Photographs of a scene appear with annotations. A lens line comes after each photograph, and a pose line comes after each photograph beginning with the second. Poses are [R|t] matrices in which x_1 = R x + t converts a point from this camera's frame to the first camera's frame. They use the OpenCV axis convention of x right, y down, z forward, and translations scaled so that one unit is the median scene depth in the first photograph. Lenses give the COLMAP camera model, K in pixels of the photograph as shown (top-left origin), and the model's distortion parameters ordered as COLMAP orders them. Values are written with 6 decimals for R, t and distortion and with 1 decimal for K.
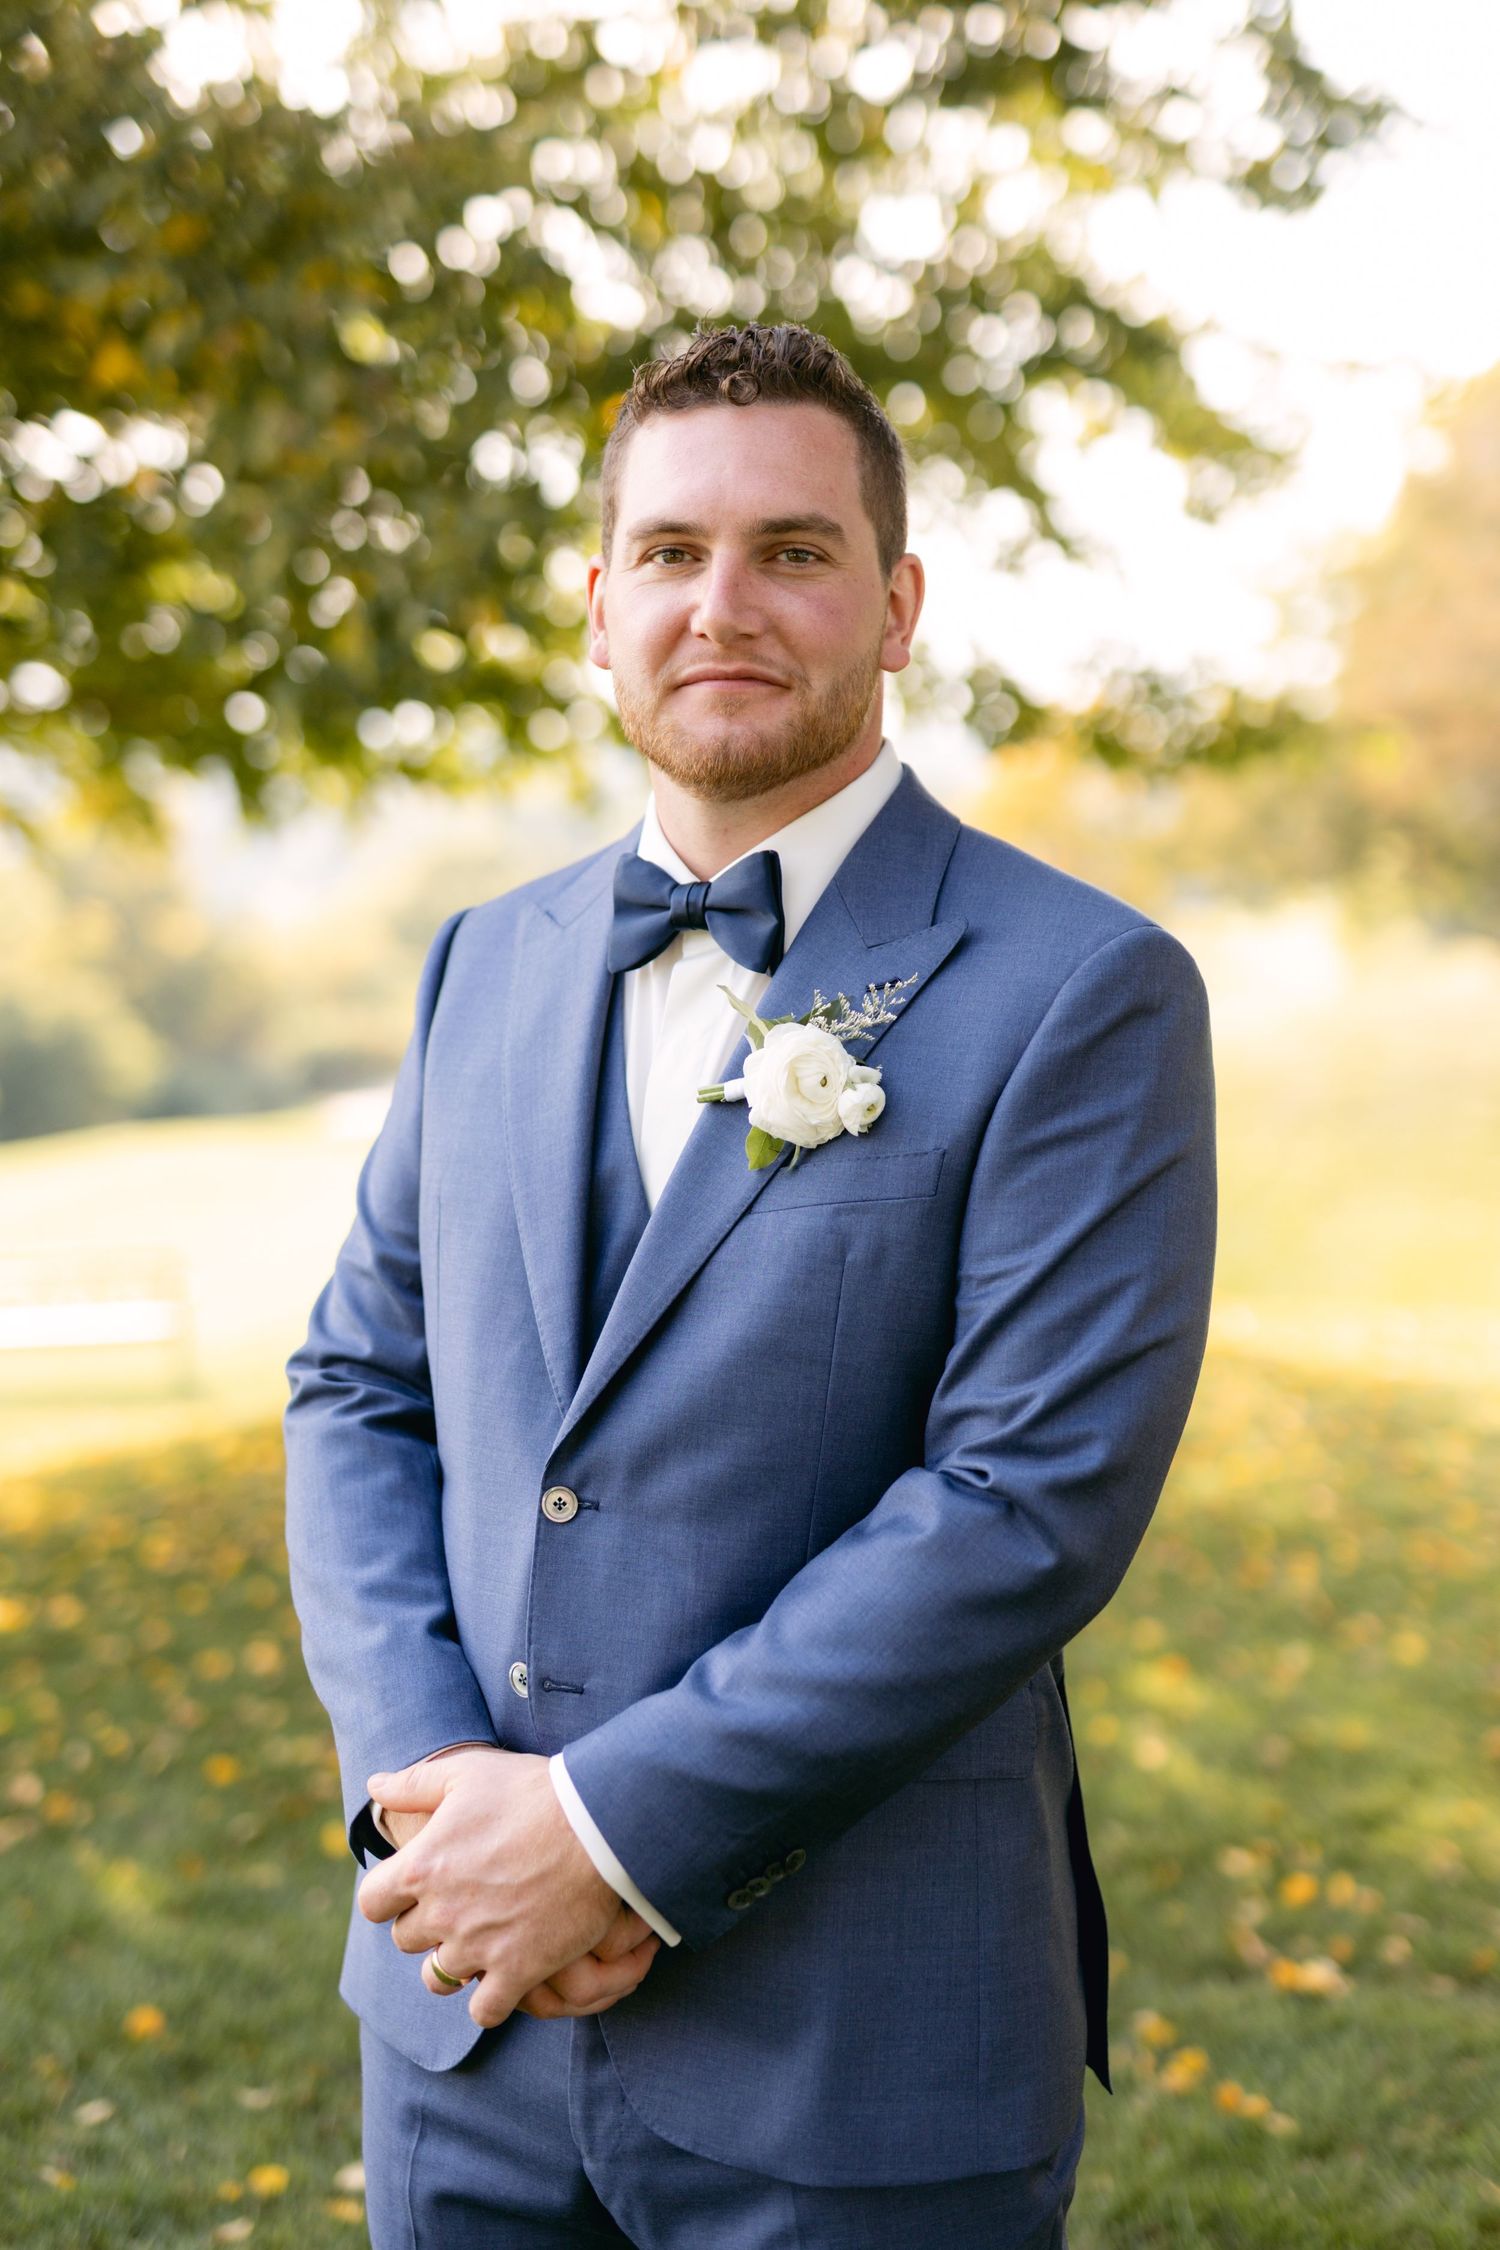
lens RADIAL K [[3264.6, 0, 750.0], [0, 3264.6, 1125.0], [0, 0, 1]] dist [0.001432, 0.005995]
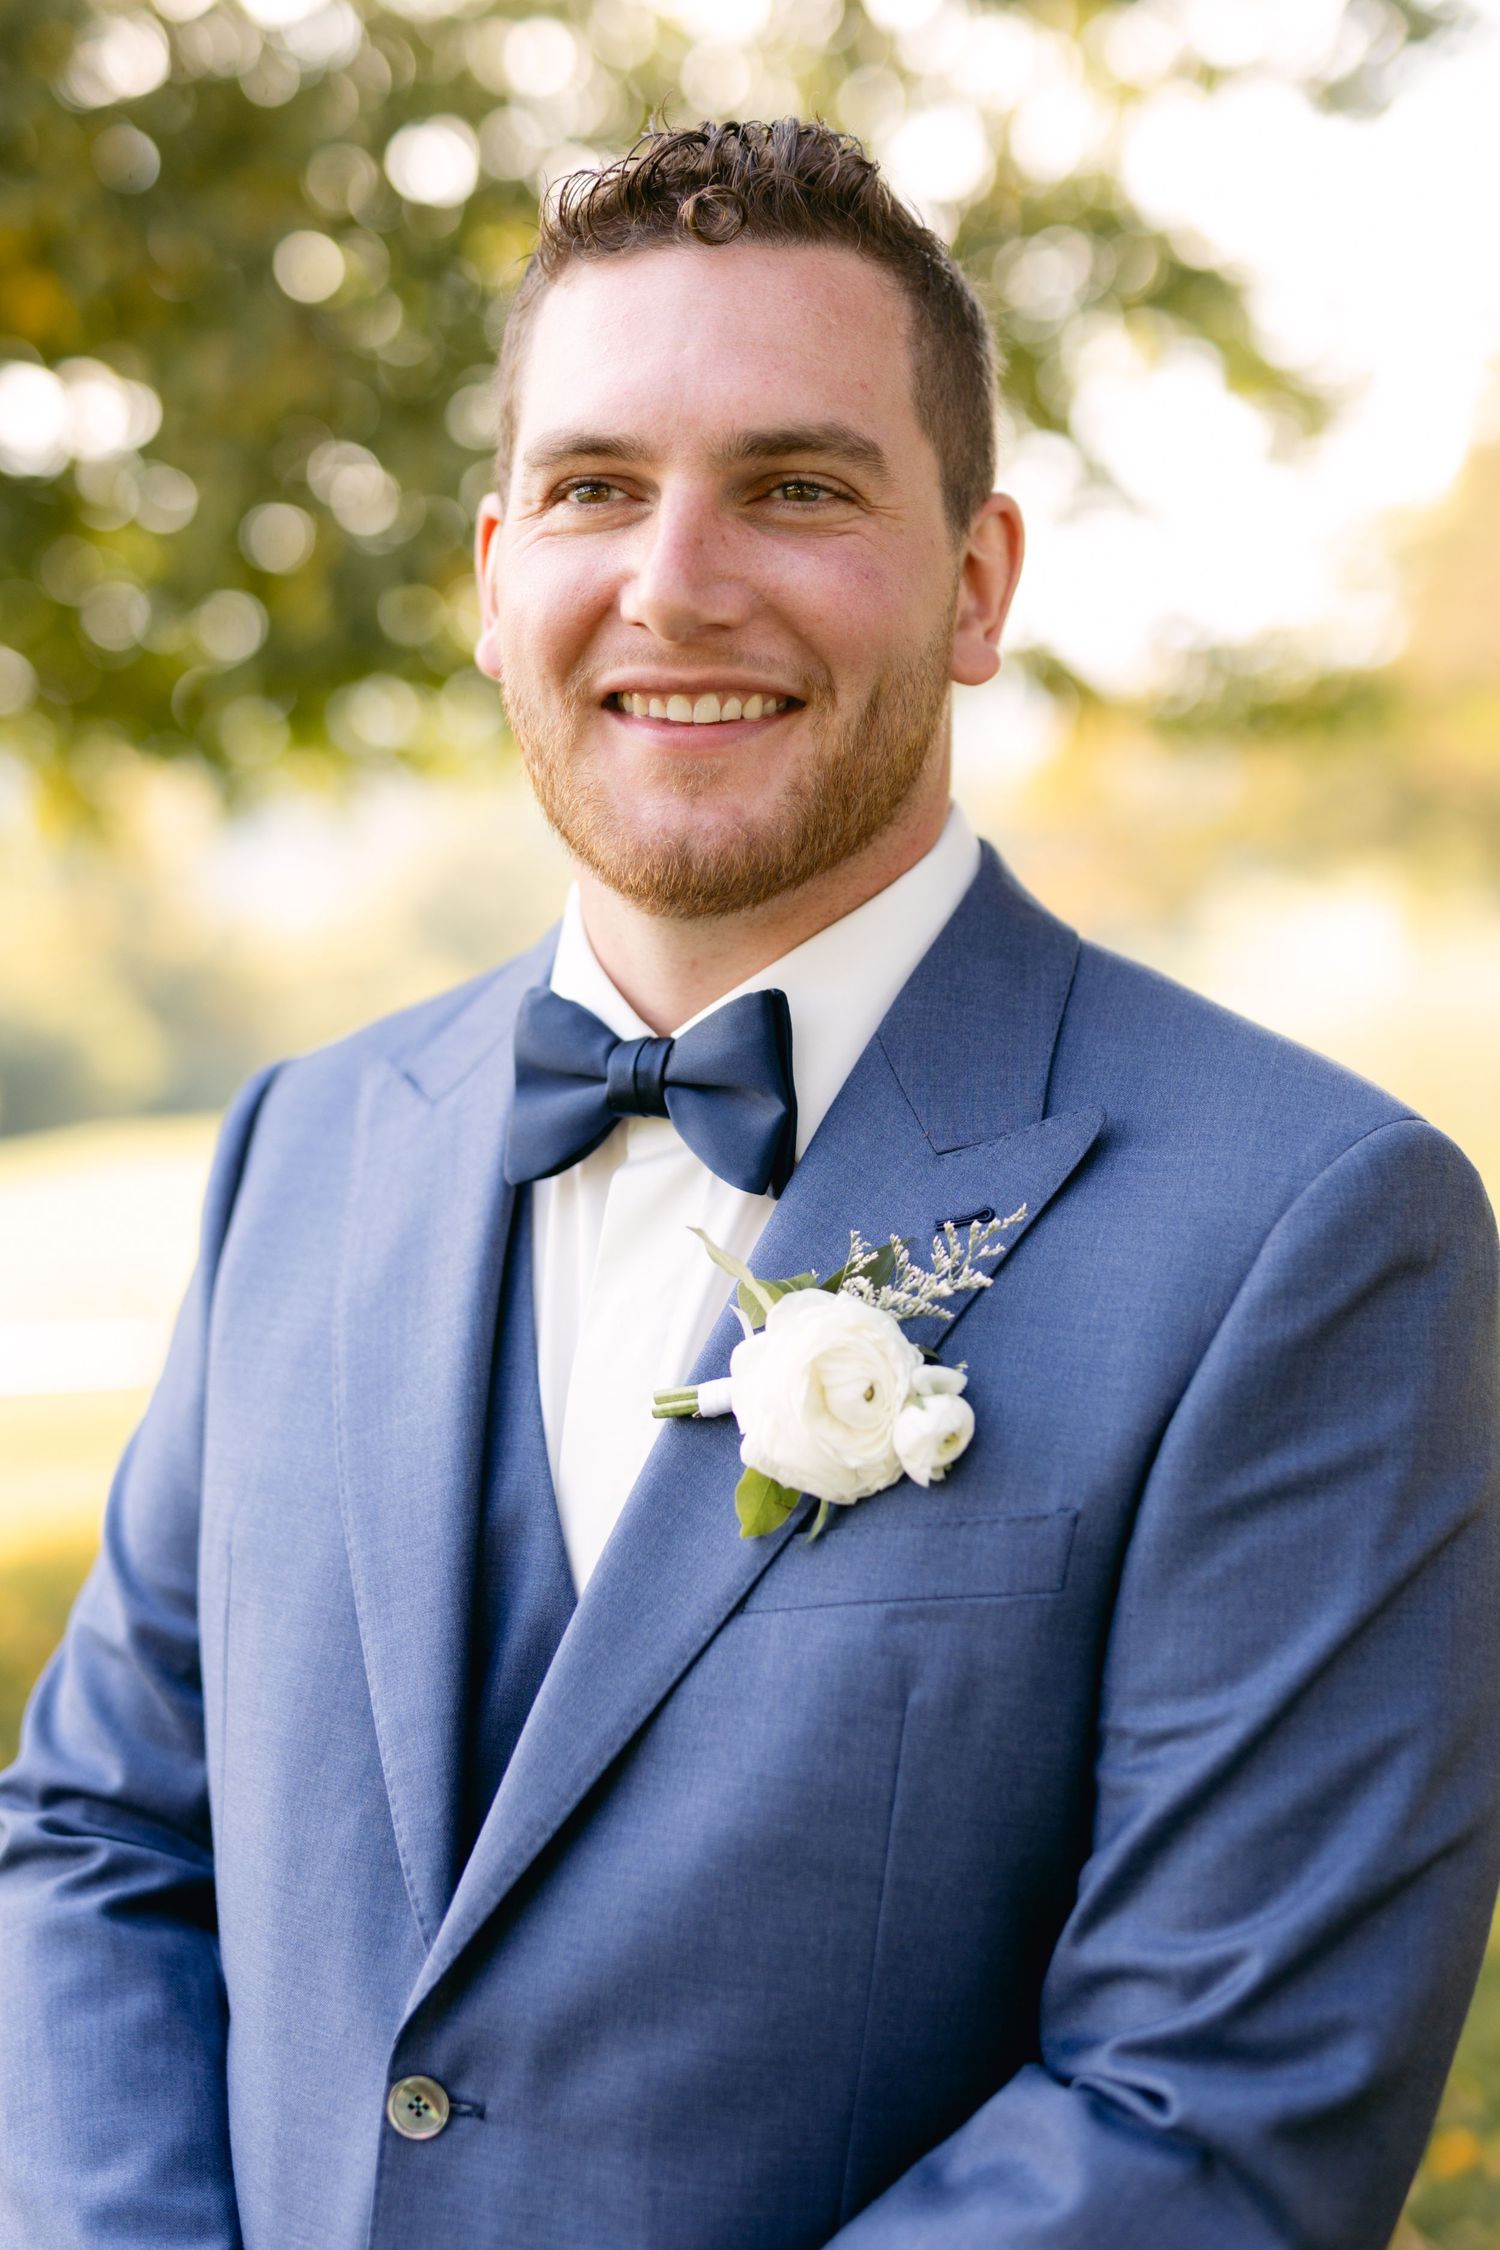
lens RADIAL K [[3162.9, 0, 691.3], [0, 3162.9, 1126.3], [0, 0, 1]] dist [0.174864, -0.085728]
pose [[0.999987, -0.000119, 0.005179, -0.012061], [0.000074, 0.999963, 0.008646, -0.064931], [-0.005180, -0.008645, 0.999949, 0.422920]]
